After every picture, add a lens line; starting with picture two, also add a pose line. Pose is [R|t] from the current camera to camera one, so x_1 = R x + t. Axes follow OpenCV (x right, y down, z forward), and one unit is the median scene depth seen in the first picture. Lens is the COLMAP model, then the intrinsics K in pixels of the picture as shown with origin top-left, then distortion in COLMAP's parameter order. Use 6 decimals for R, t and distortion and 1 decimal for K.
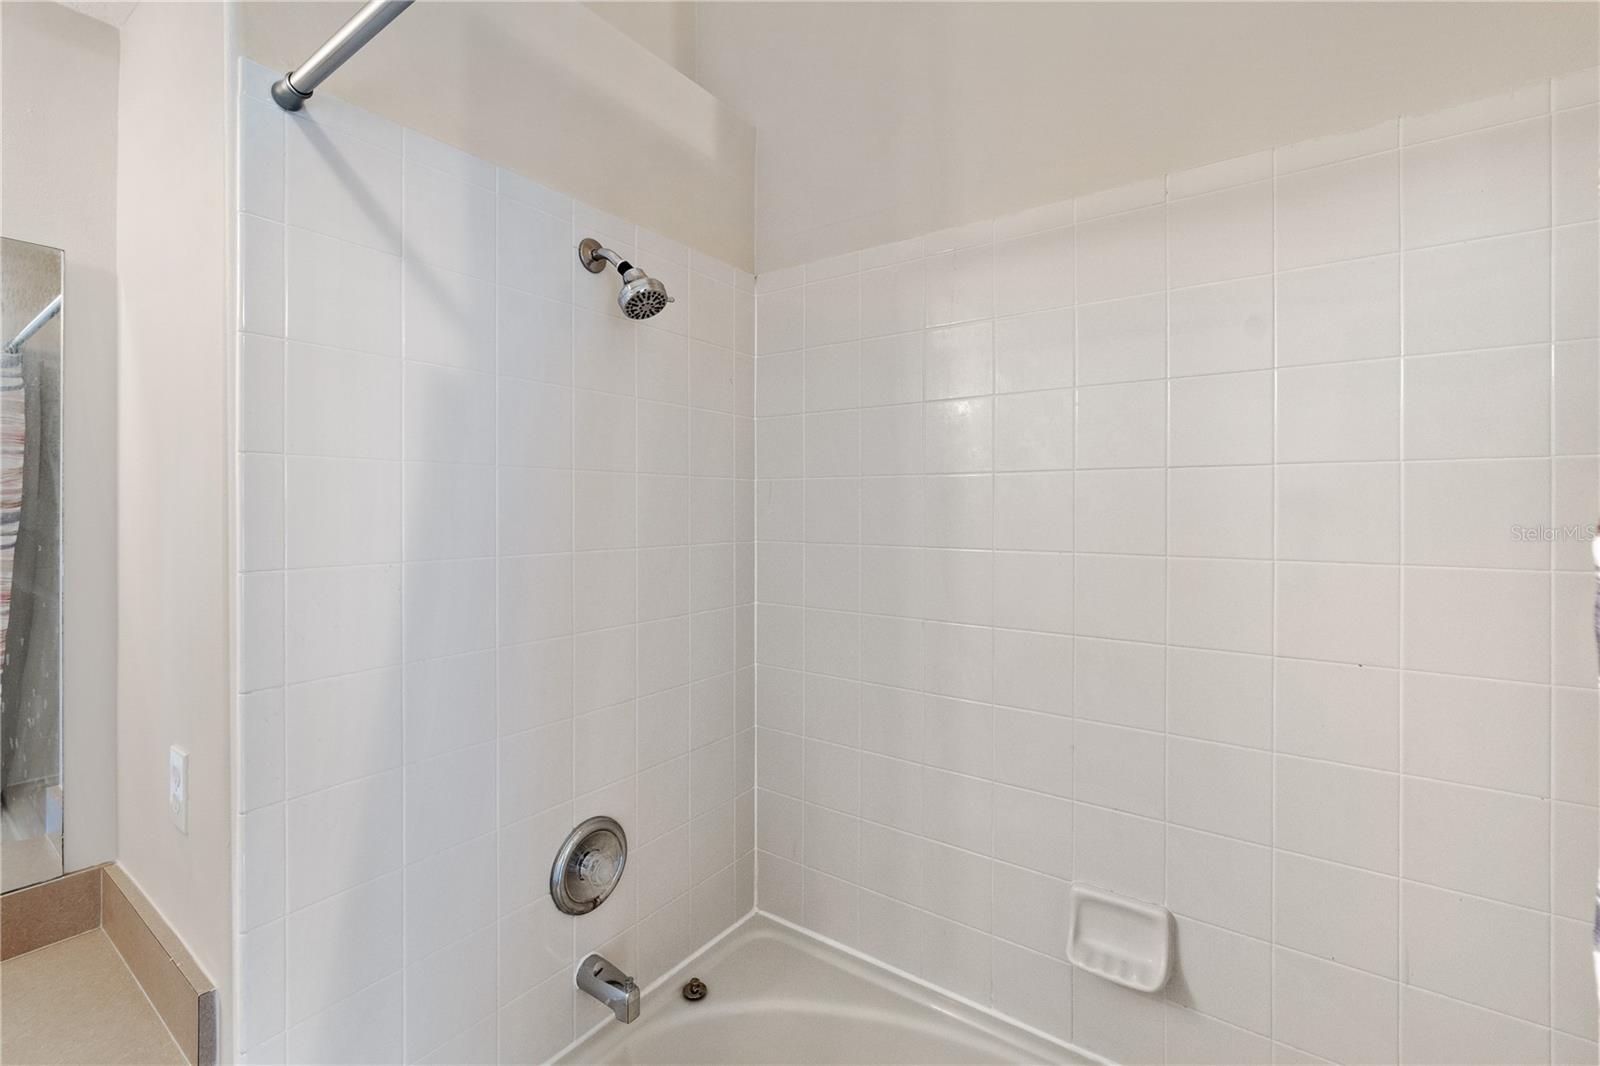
lens RADIAL K [[690.6, 0, 799.7], [0, 690.6, 482.8], [0, 0, 1]] dist [-0.002438, -0.000191]
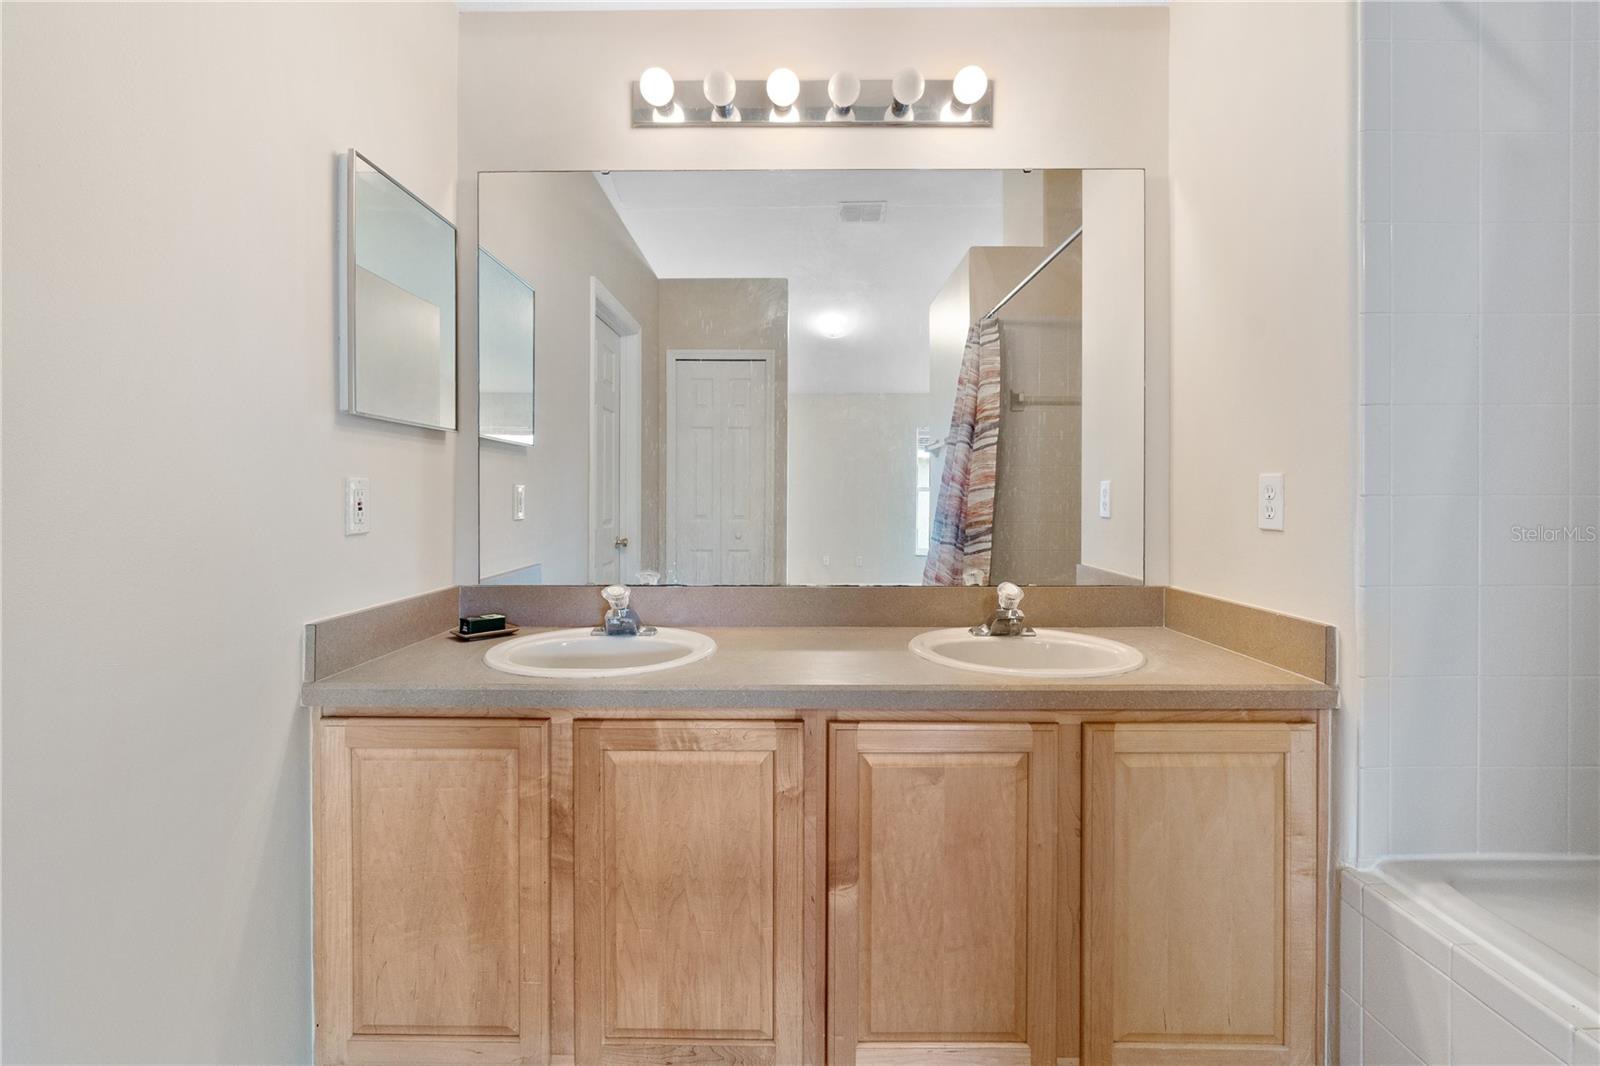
lens RADIAL K [[697.6, 0, 793.3], [0, 697.6, 495.0], [0, 0, 1]] dist [-0.010462, 0.006752]
pose [[0.581636, 0.000106, -0.813449, -0.242998], [0.018444, 0.999741, 0.013318, 0.299765], [0.813240, -0.022750, 0.581484, -0.459829]]
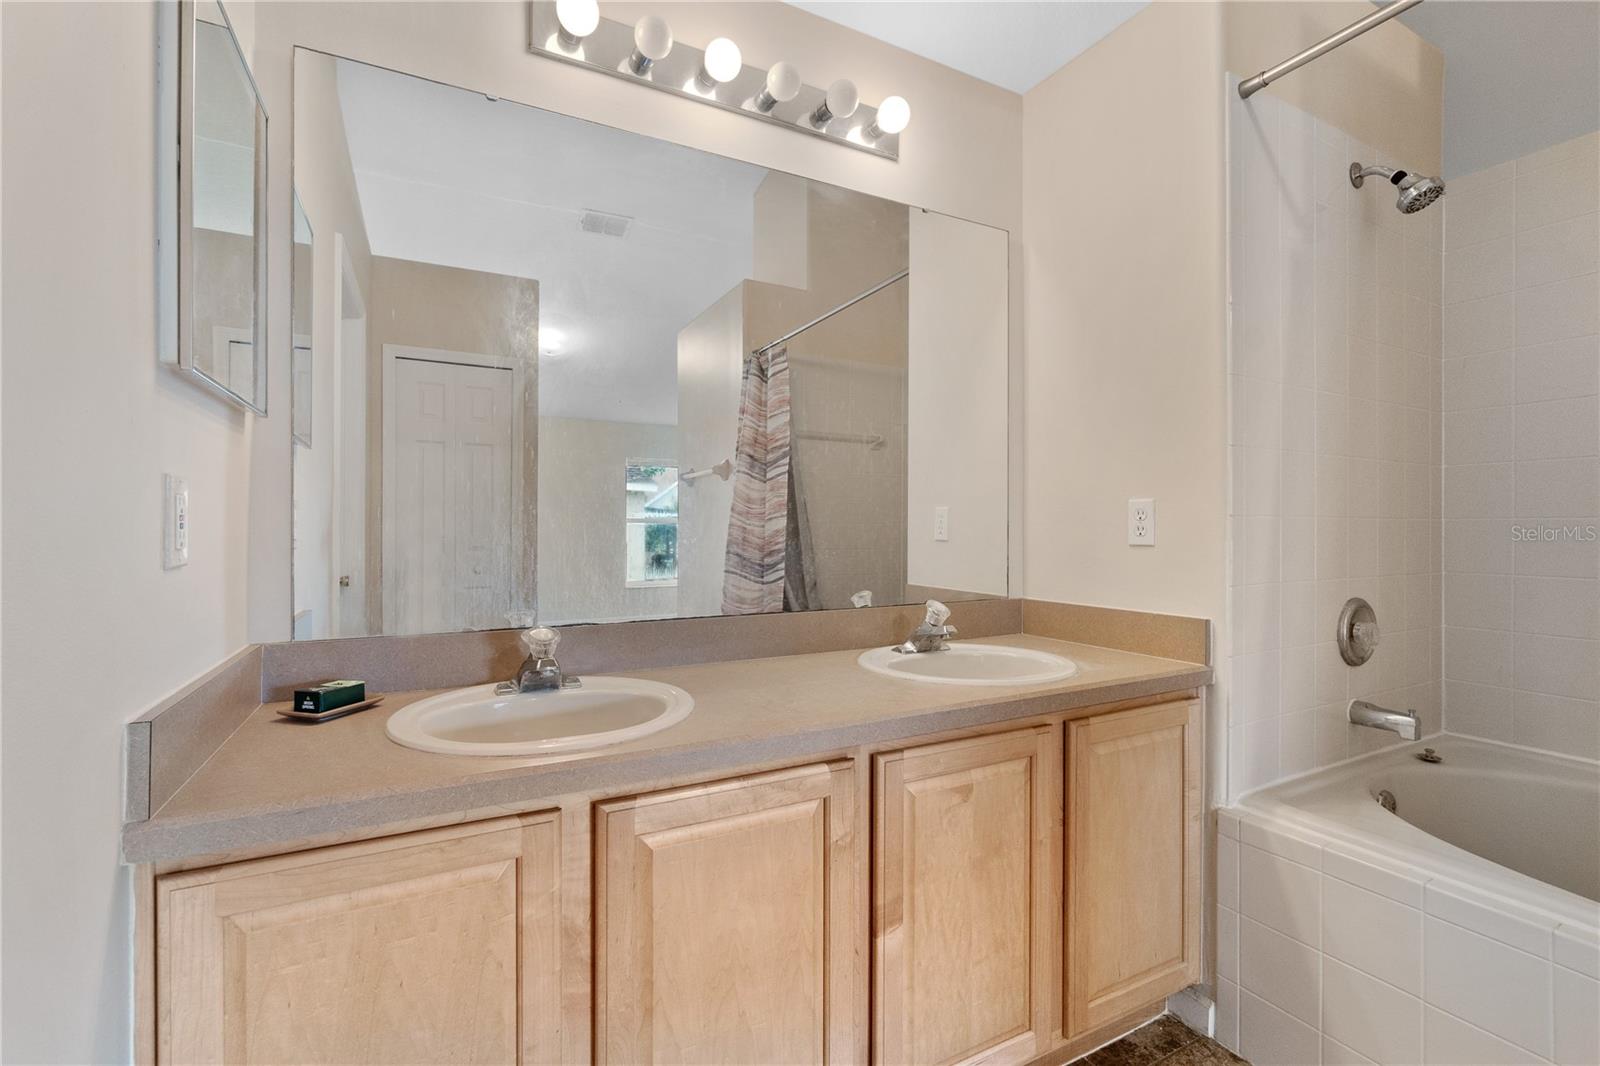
lens RADIAL K [[692.2, 0, 796.3], [0, 692.2, 525.7], [0, 0, 1]] dist [-0.010435, 0.004299]
pose [[0.892494, -0.000481, -0.451058, -0.680109], [0.009004, 0.999819, 0.016749, 0.316795], [0.450968, -0.019010, 0.892337, -0.692885]]
